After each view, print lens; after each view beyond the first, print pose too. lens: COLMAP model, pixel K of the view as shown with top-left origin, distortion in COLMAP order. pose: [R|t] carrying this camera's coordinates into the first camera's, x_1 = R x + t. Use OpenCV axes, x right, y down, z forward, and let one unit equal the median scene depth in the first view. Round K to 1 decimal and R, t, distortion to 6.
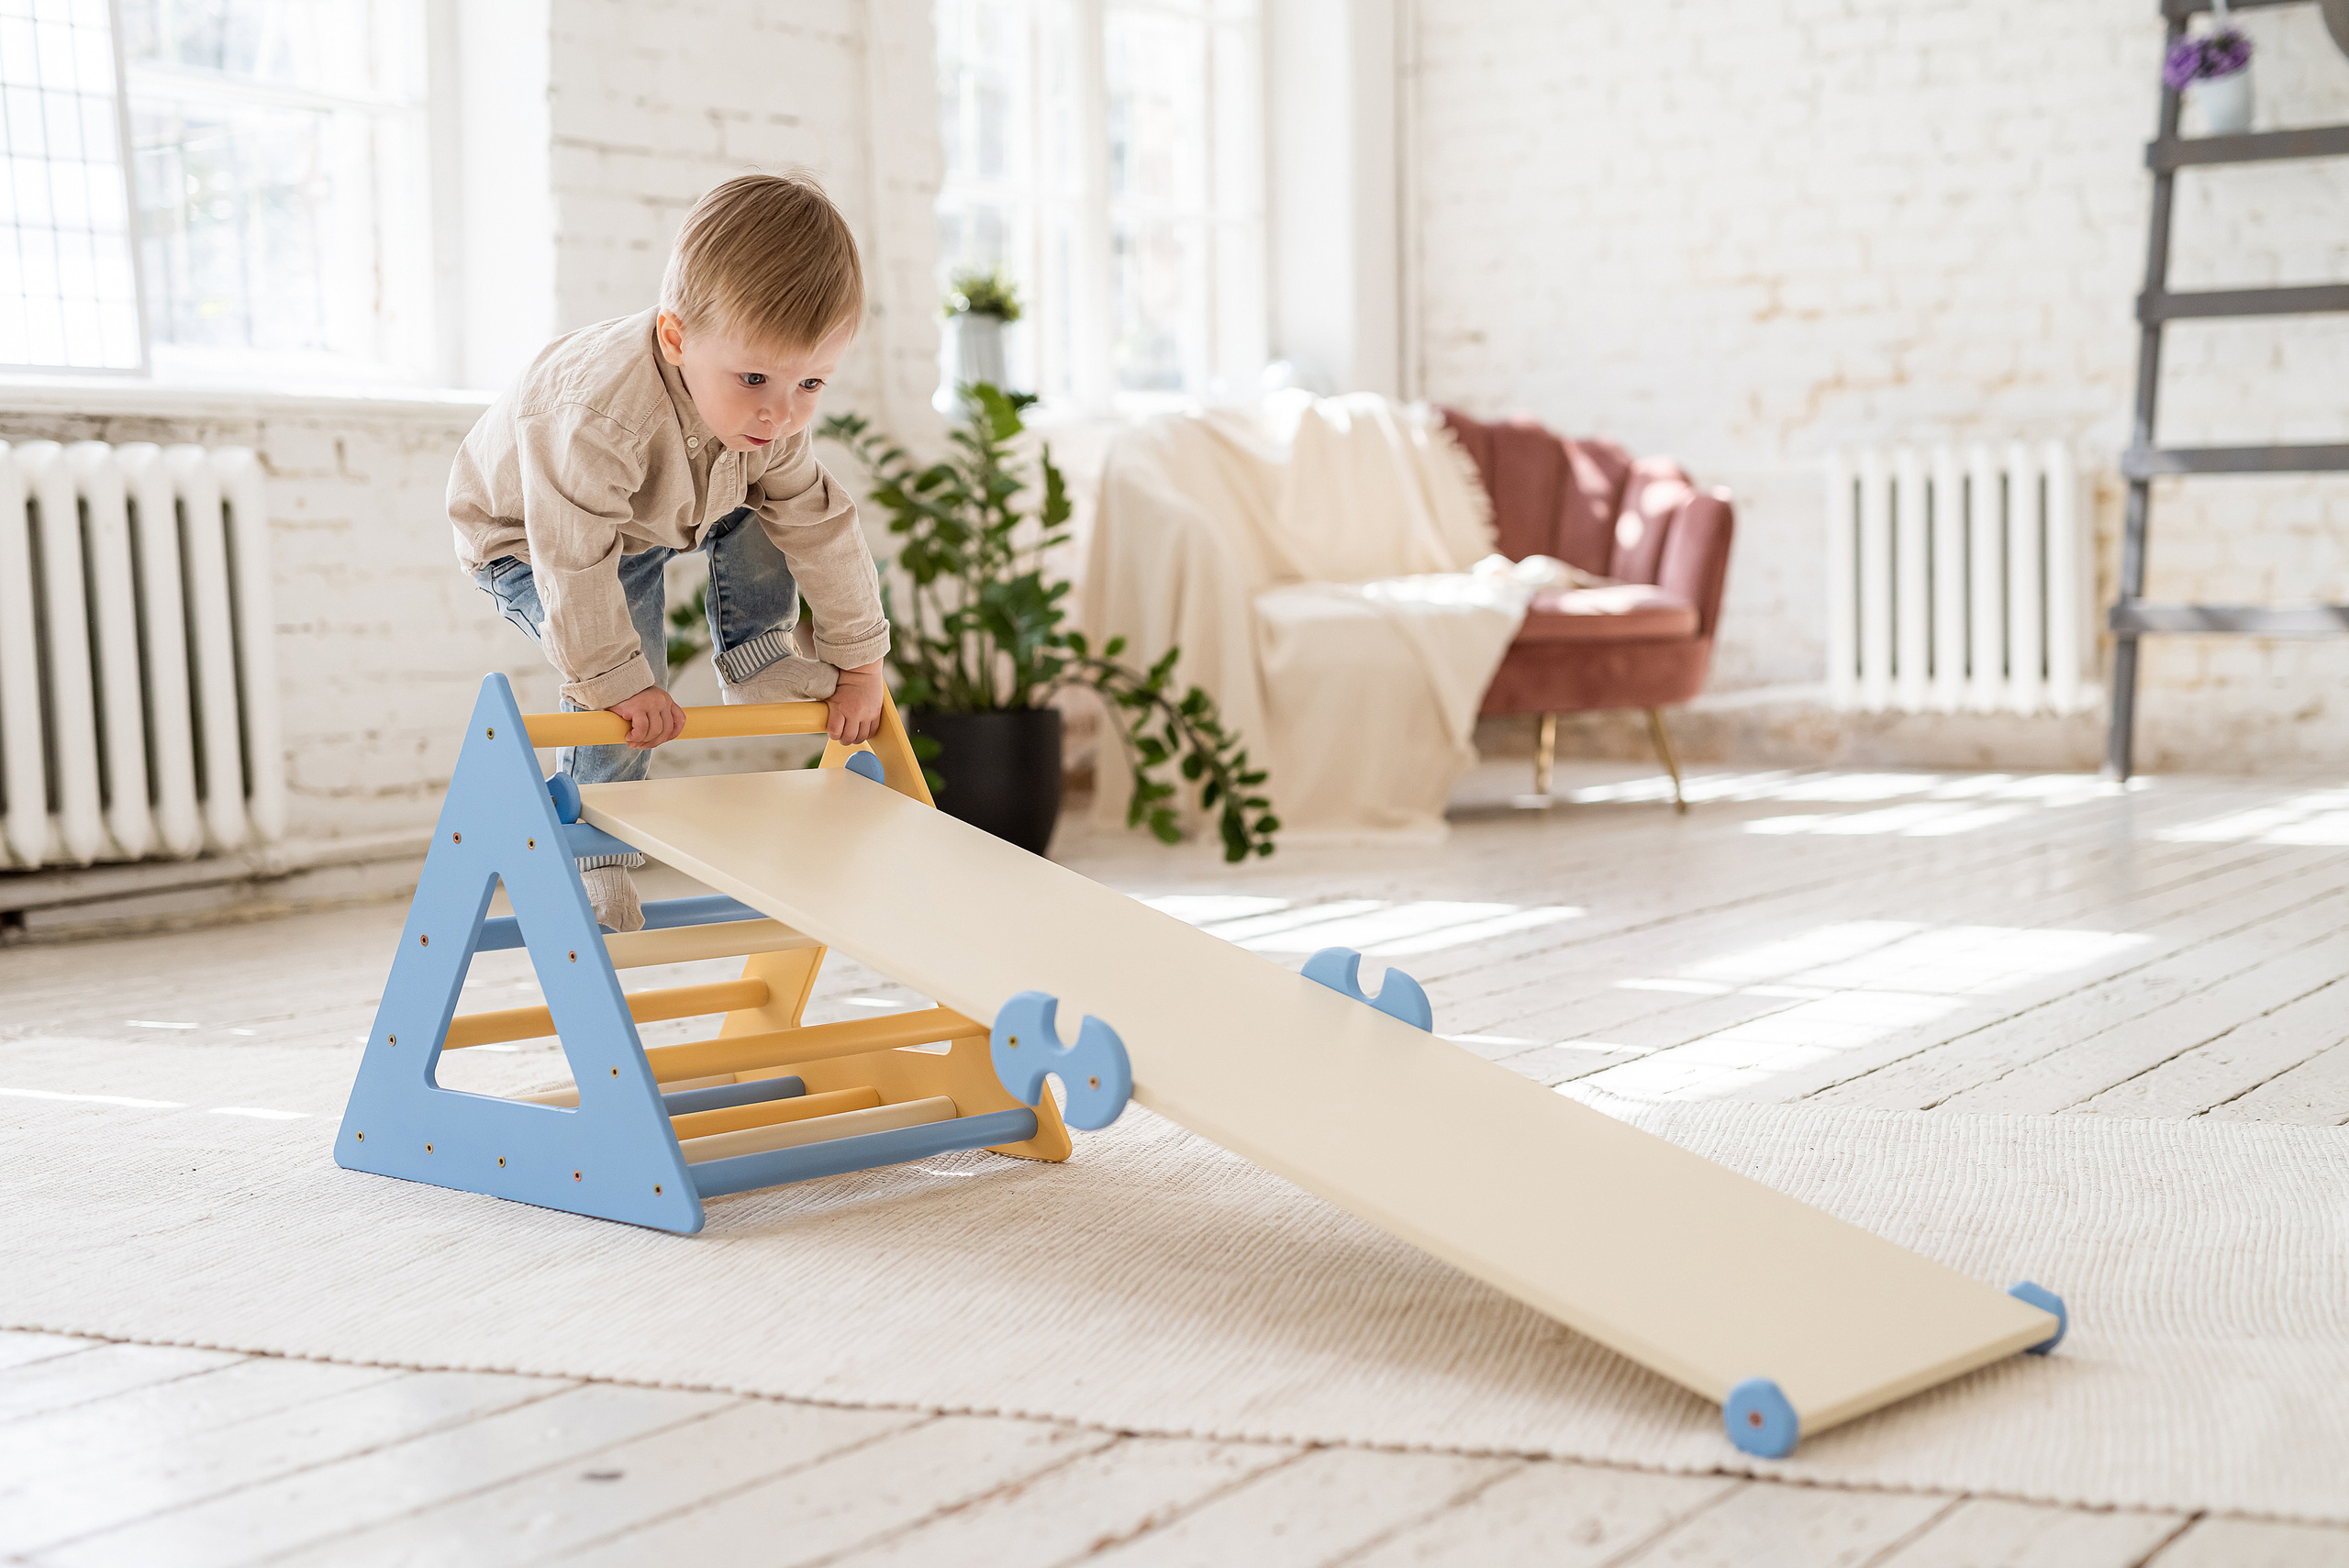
lens RADIAL K [[3289.5, 0, 1174.5], [0, 3289.5, 784.0], [0, 0, 1]] dist [0.011956, -0.041213]
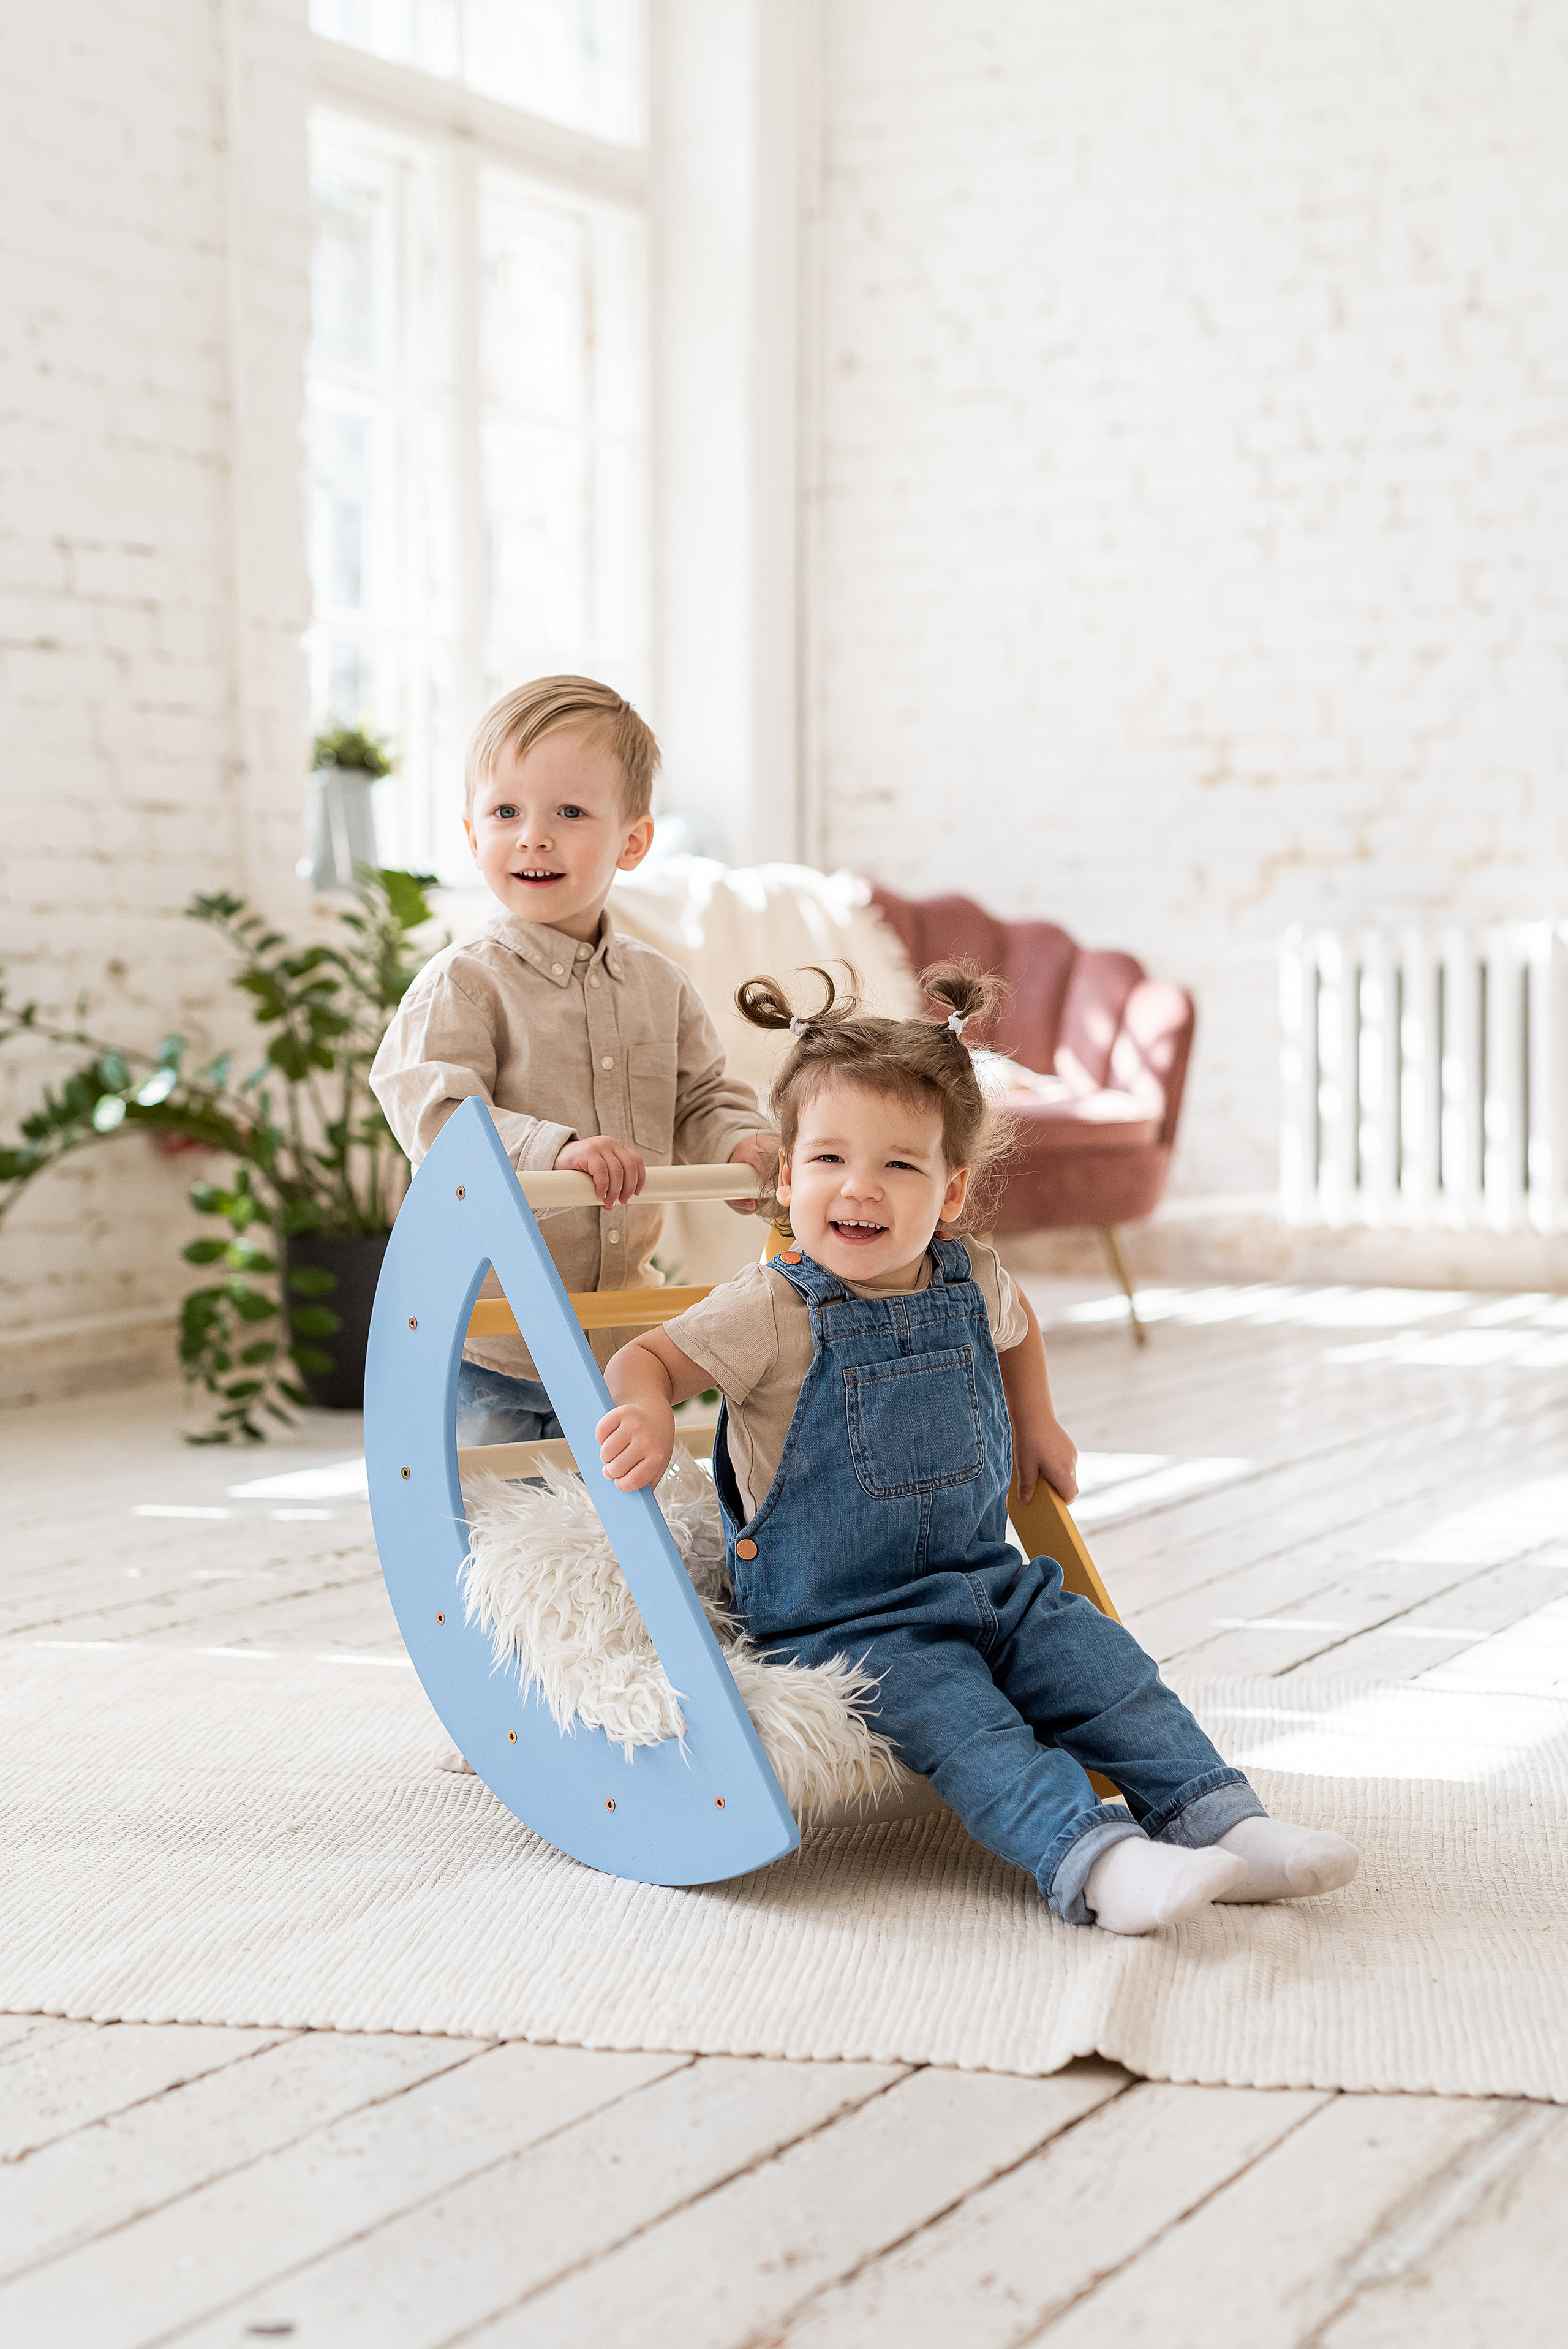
lens RADIAL K [[3663.6, 0, 706.6], [0, 3663.6, 1198.3], [0, 0, 1]] dist [-0.007399, 0.043125]
pose [[0.996897, 0.007839, 0.078323, -0.039899], [-0.007005, 0.999916, -0.010919, -0.018762], [-0.078402, 0.010337, 0.996868, 0.020160]]
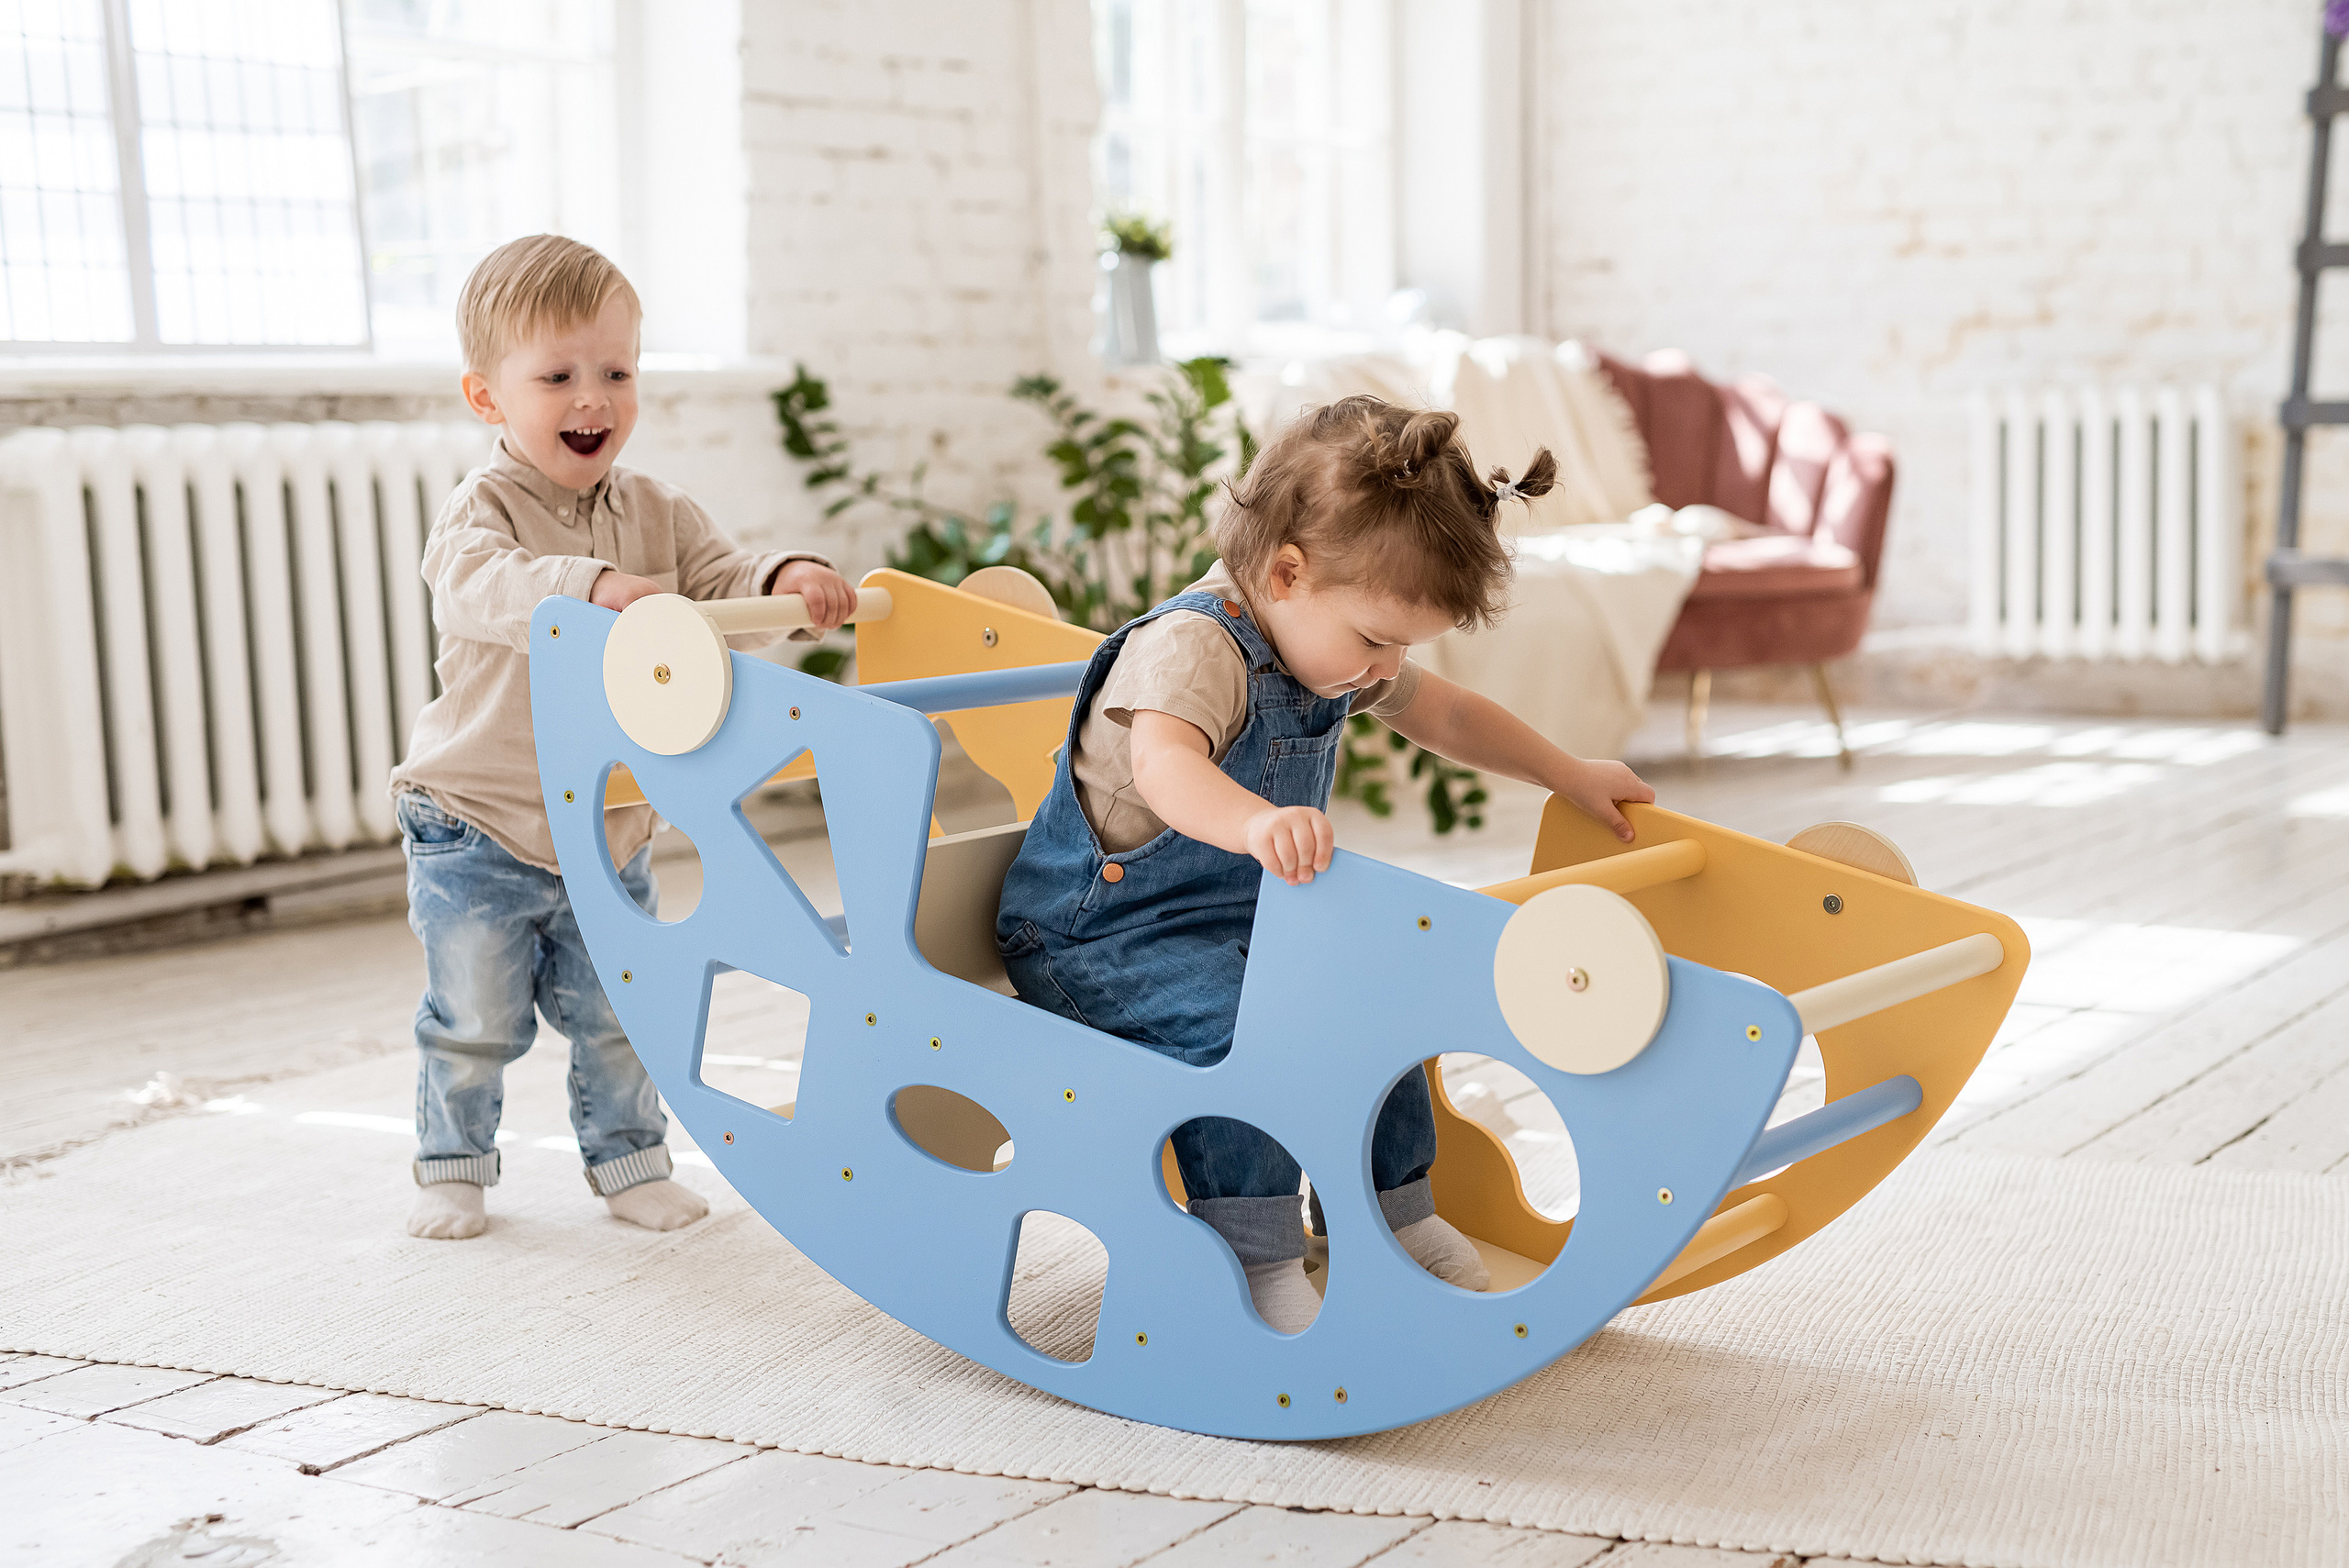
lens RADIAL K [[3600.2, 0, 1289.5], [0, 3600.2, 742.1], [0, 0, 1]] dist [0.023511, -0.003961]
pose [[0.998435, 0.000668, 0.055919, -0.073025], [-0.002106, 0.999669, 0.025645, -0.025963], [-0.055883, -0.025723, 0.998106, -0.075766]]
